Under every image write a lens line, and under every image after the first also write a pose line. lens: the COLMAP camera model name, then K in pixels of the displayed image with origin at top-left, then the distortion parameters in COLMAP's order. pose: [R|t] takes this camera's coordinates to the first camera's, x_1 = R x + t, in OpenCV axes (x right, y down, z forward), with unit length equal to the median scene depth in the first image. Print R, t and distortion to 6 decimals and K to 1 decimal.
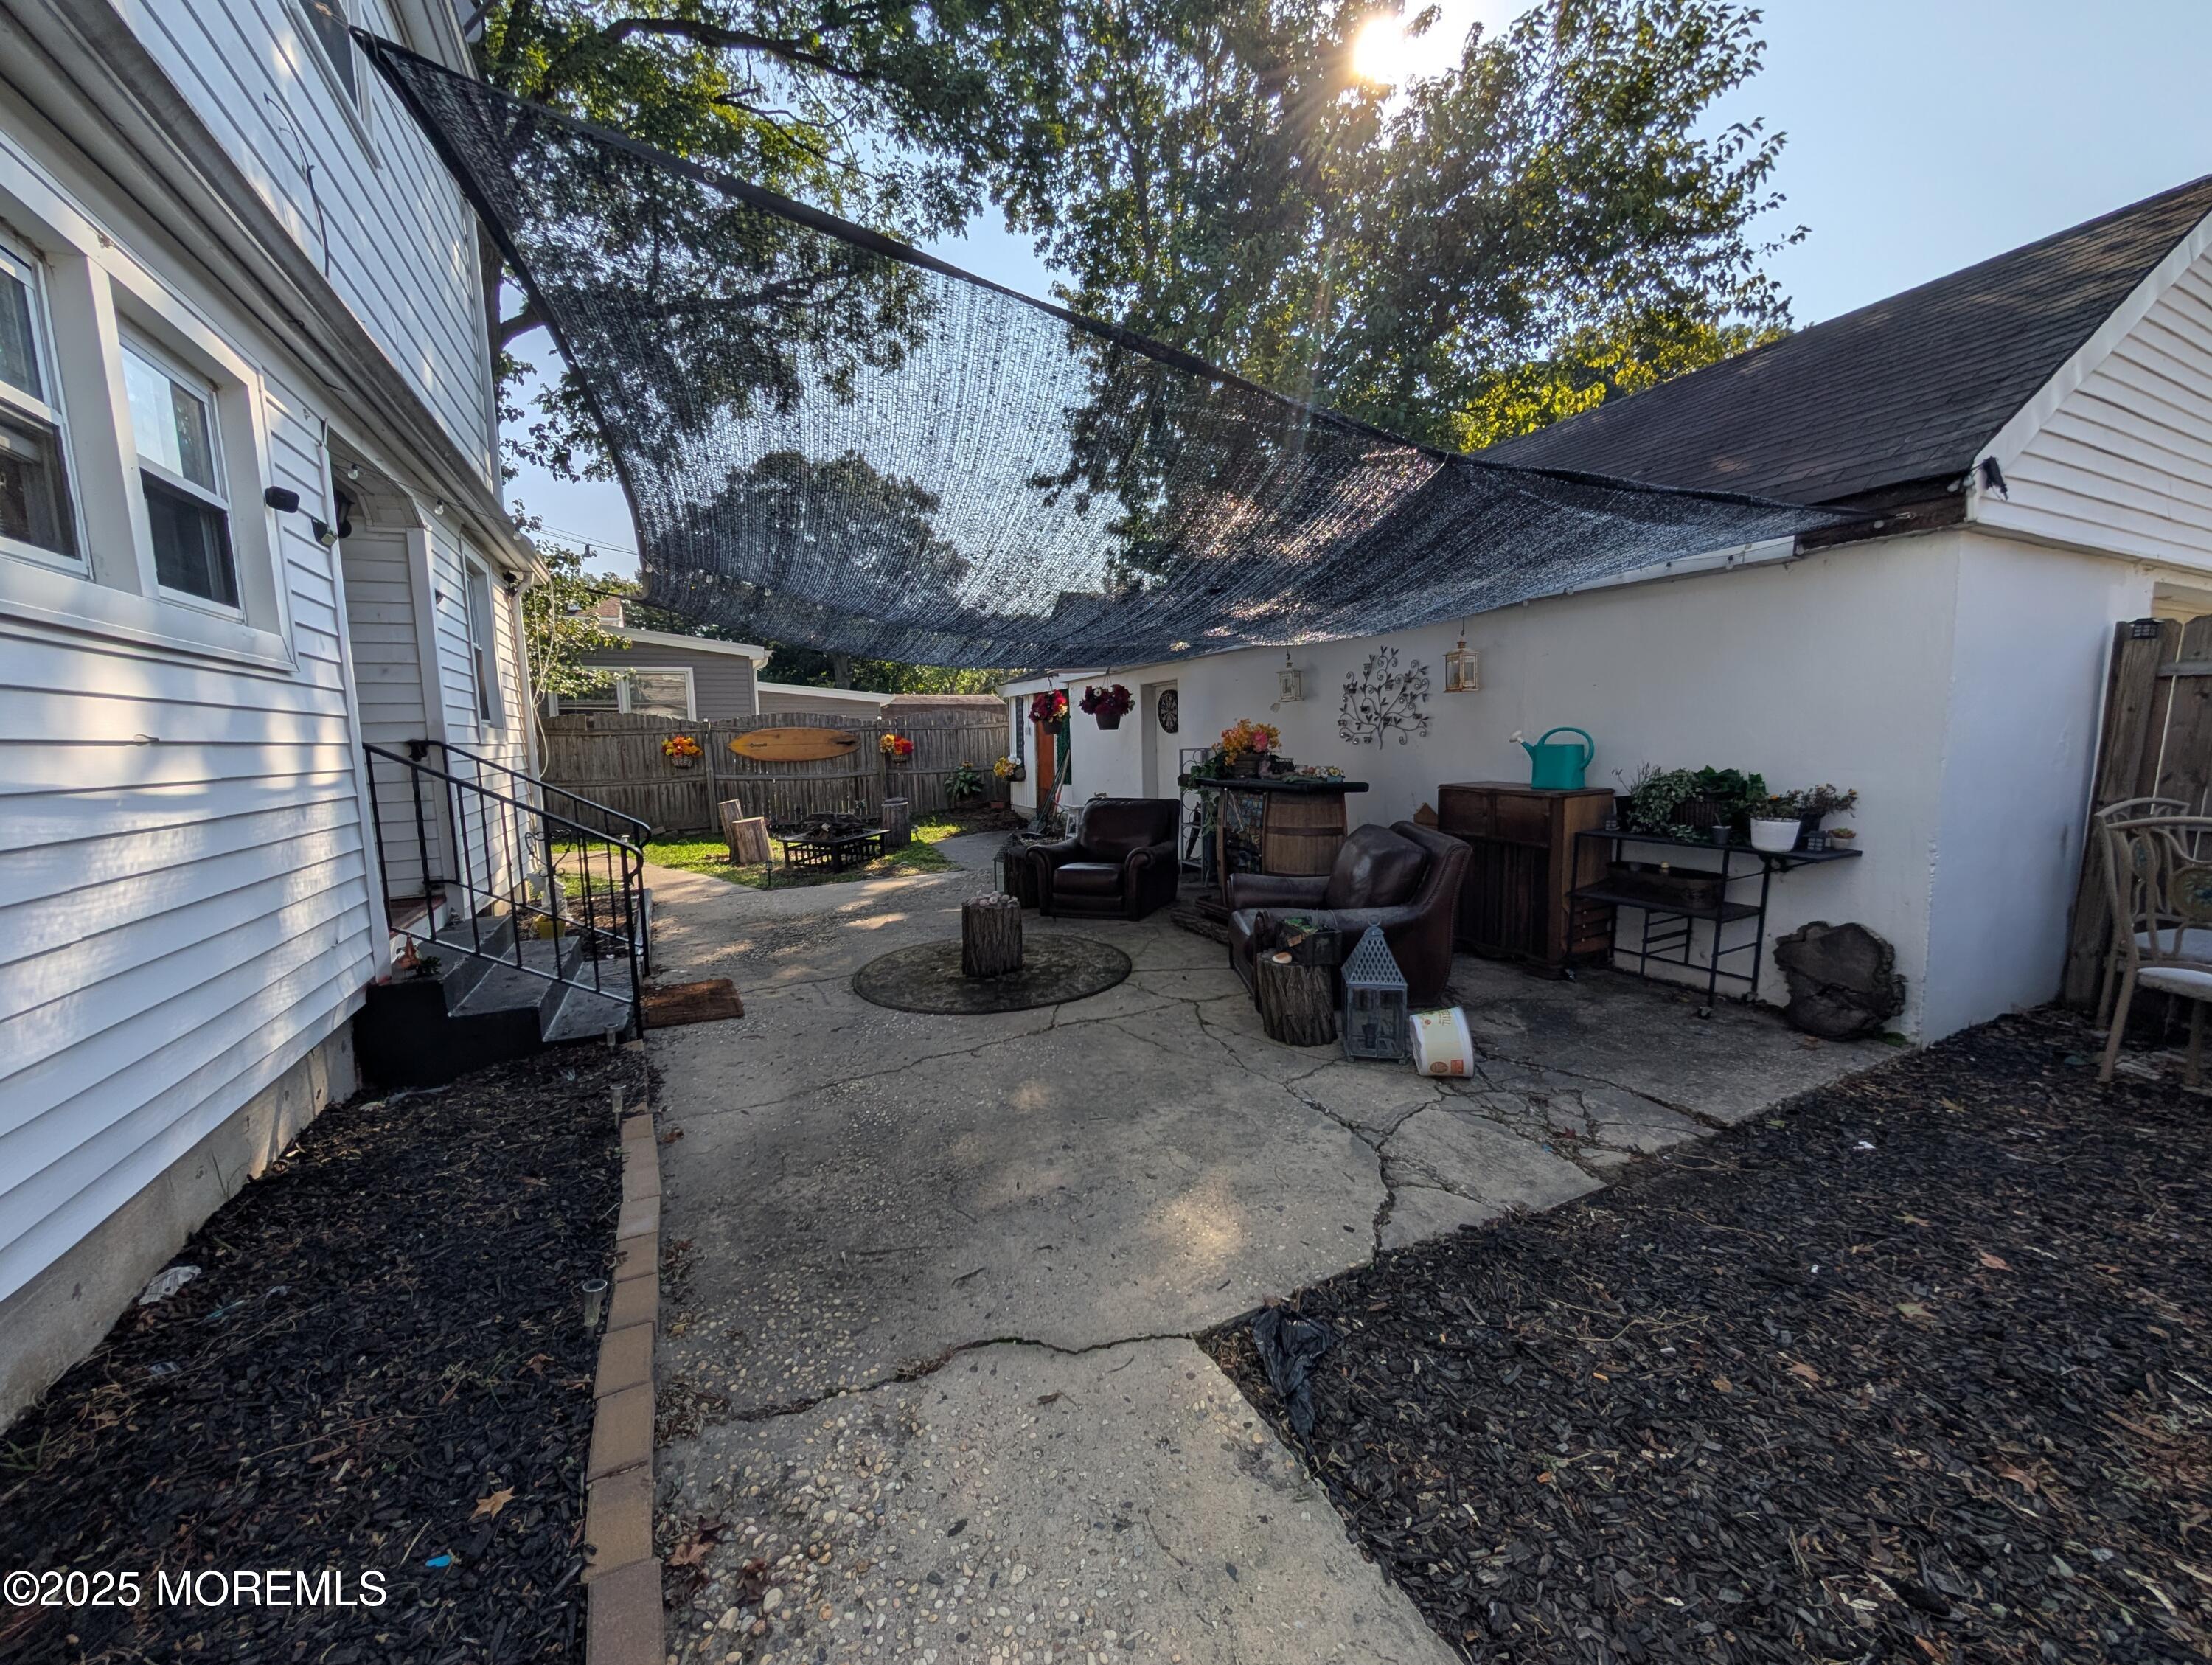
lens RADIAL K [[835.8, 0, 1096.7], [0, 835.8, 831.0], [0, 0, 1]] dist [-0.002825, -0.000072]
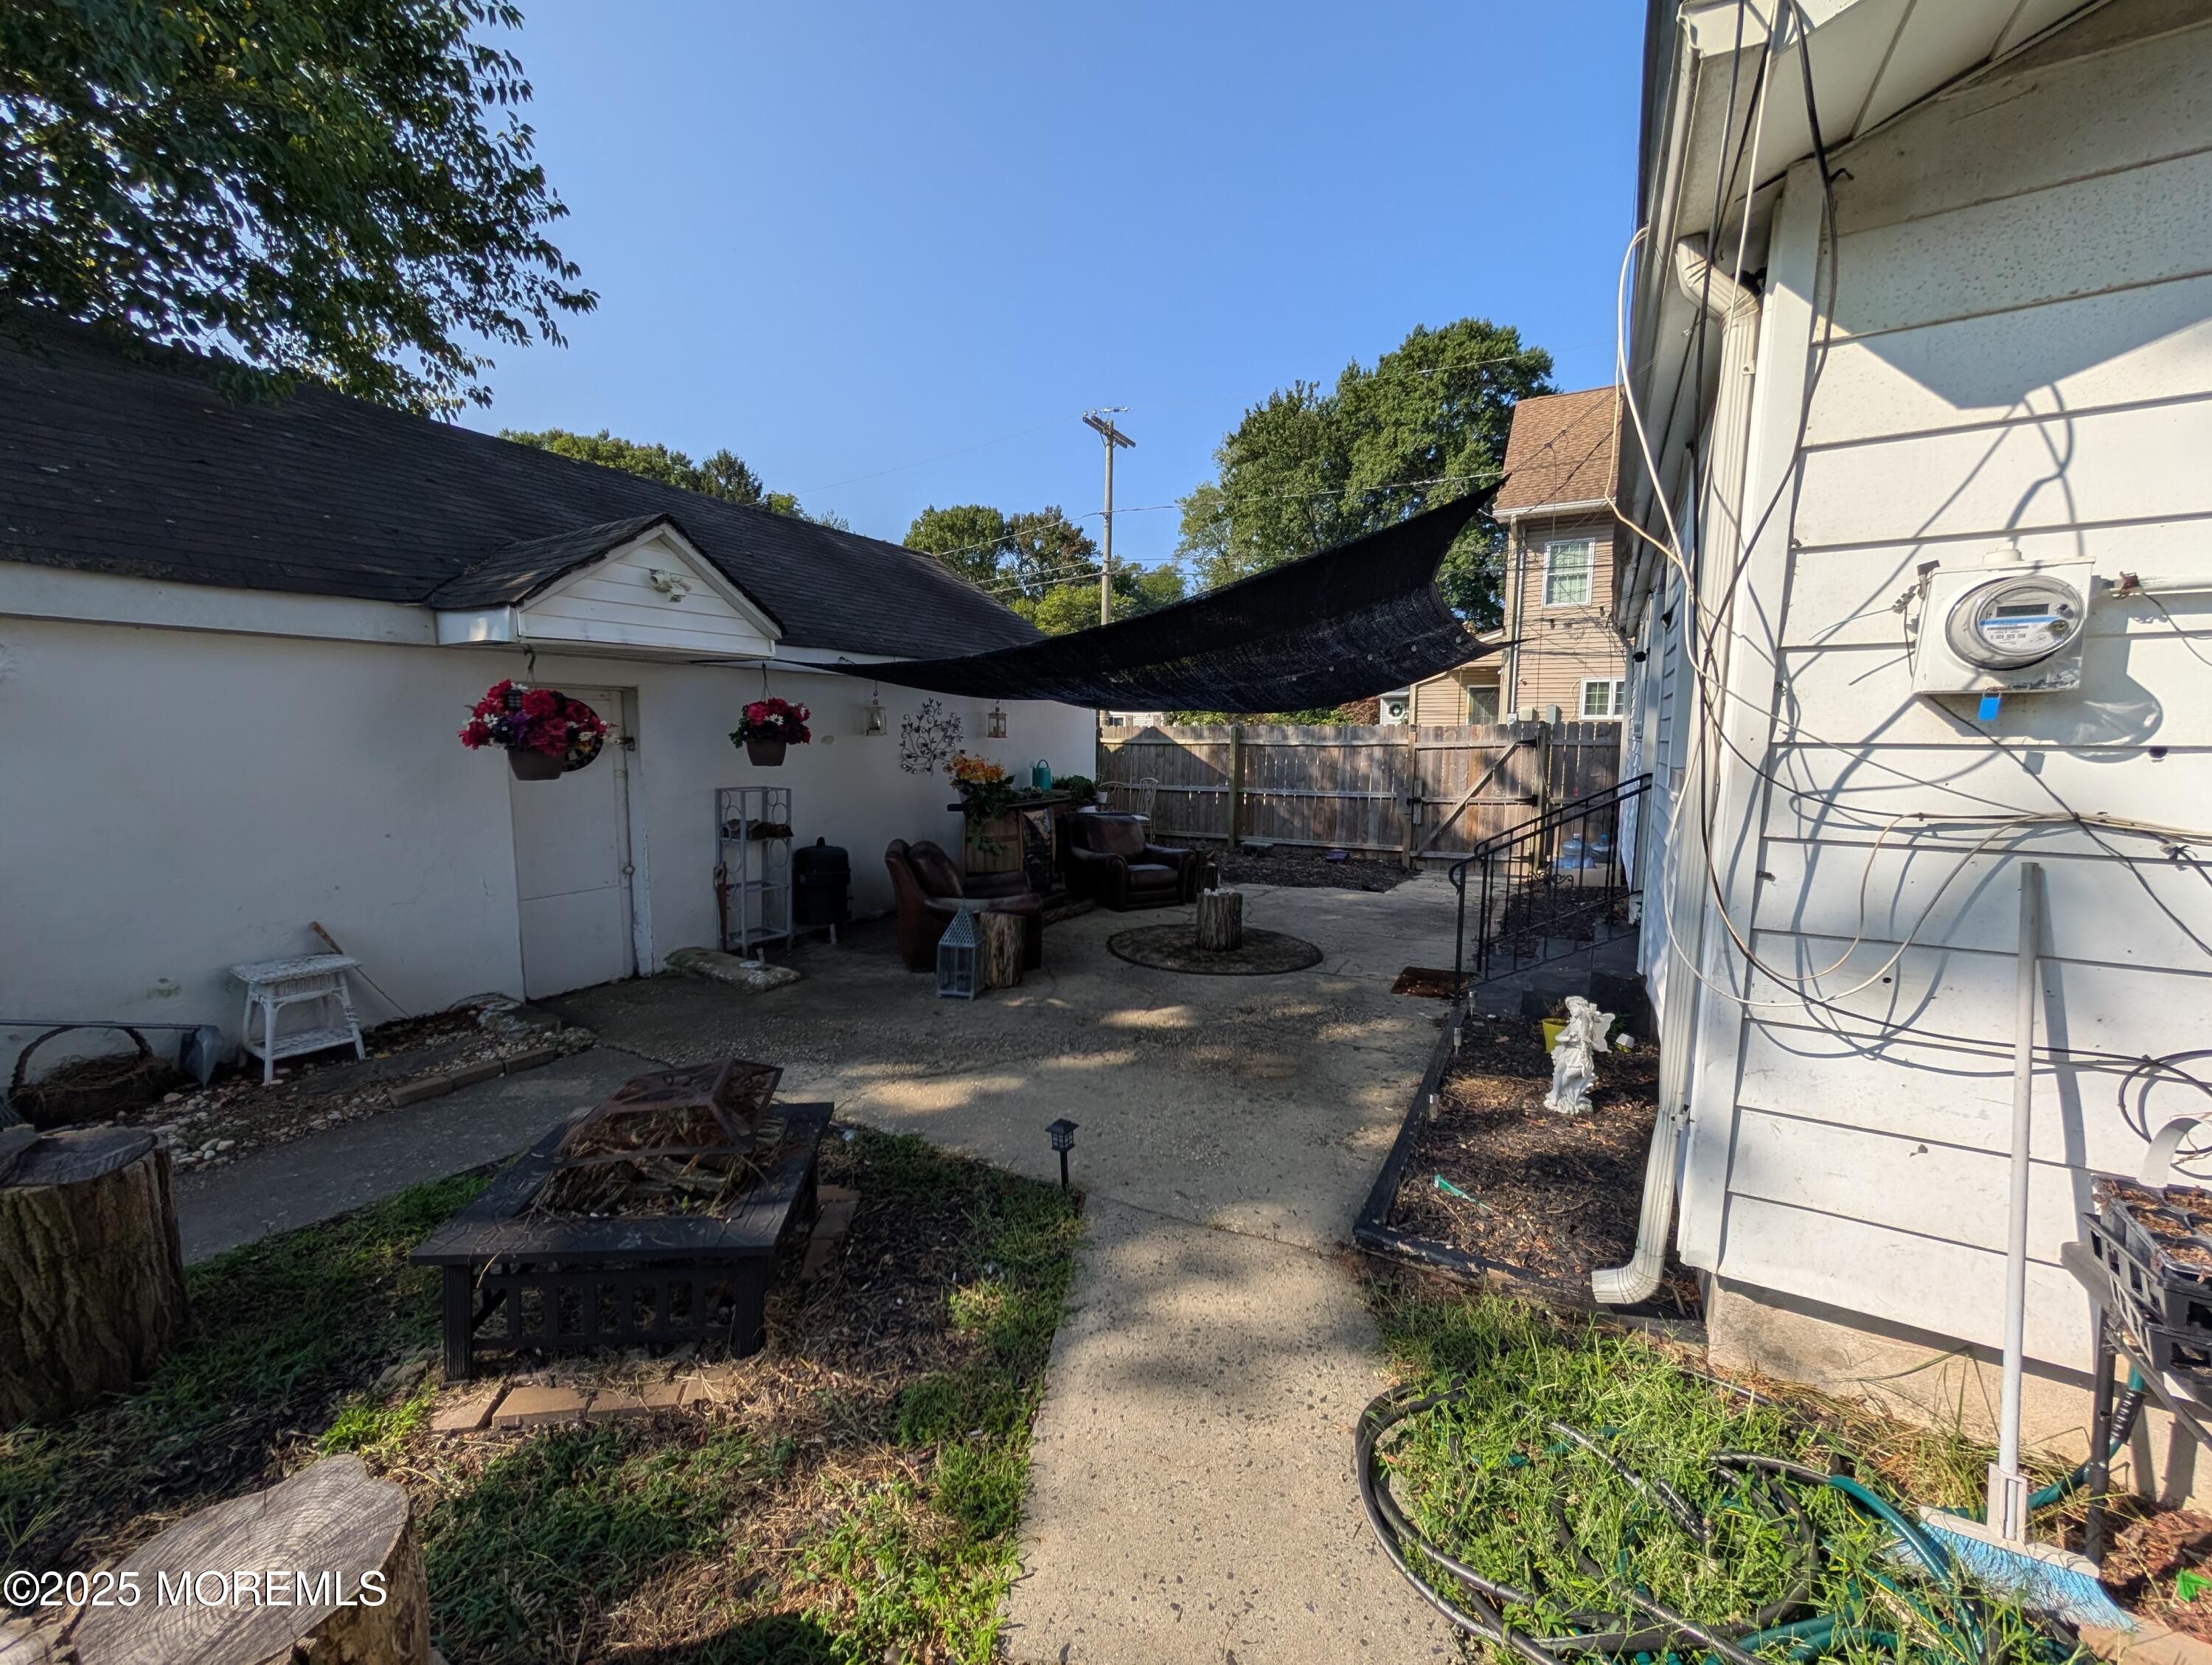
lens RADIAL K [[835.8, 0, 1103.7], [0, 835.8, 832.9], [0, 0, 1]] dist [-0.002825, -0.000072]
pose [[-0.546348, -0.079134, 0.833811, -1.357575], [0.103045, 0.981613, 0.160680, -0.291127], [-0.831195, 0.173708, -0.528148, 2.227170]]
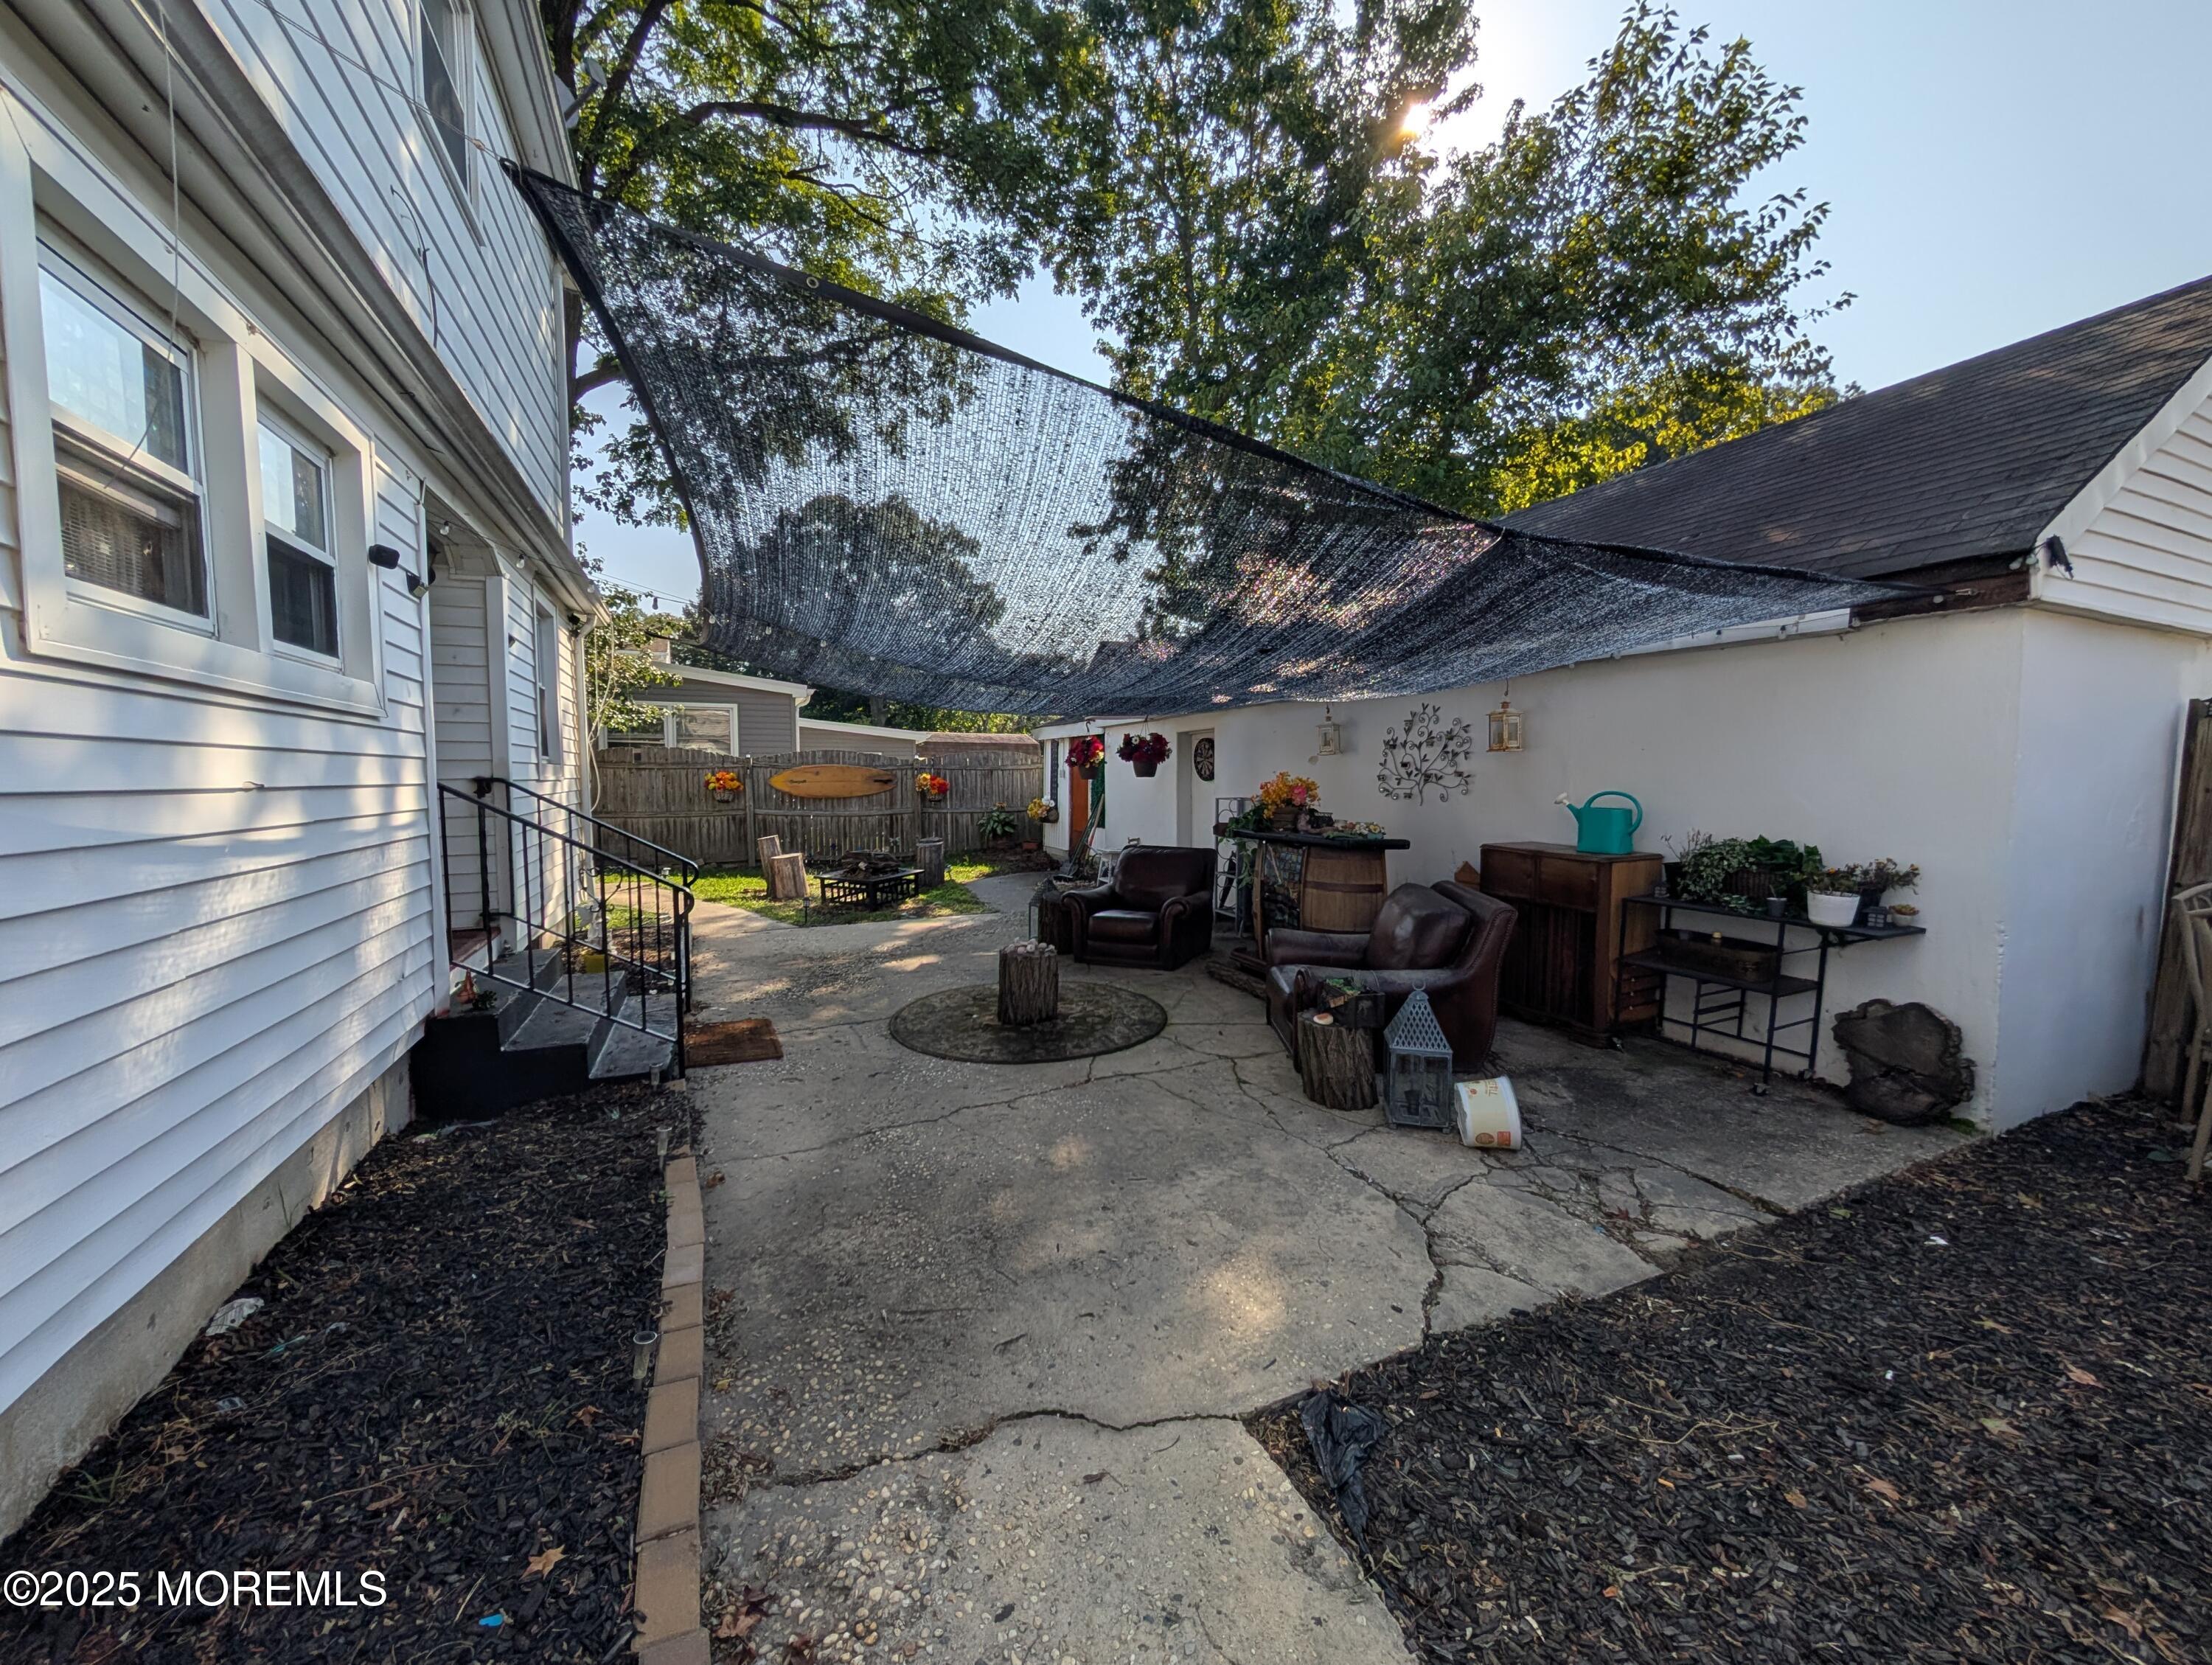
lens RADIAL K [[835.8, 0, 1096.8], [0, 835.8, 831.8], [0, 0, 1]] dist [-0.002825, -0.000072]
pose [[0.999103, 0.025783, -0.033589, -0.017307], [-0.027312, 0.998574, -0.045867, -0.015301], [0.032359, 0.046743, 0.998383, -0.007719]]
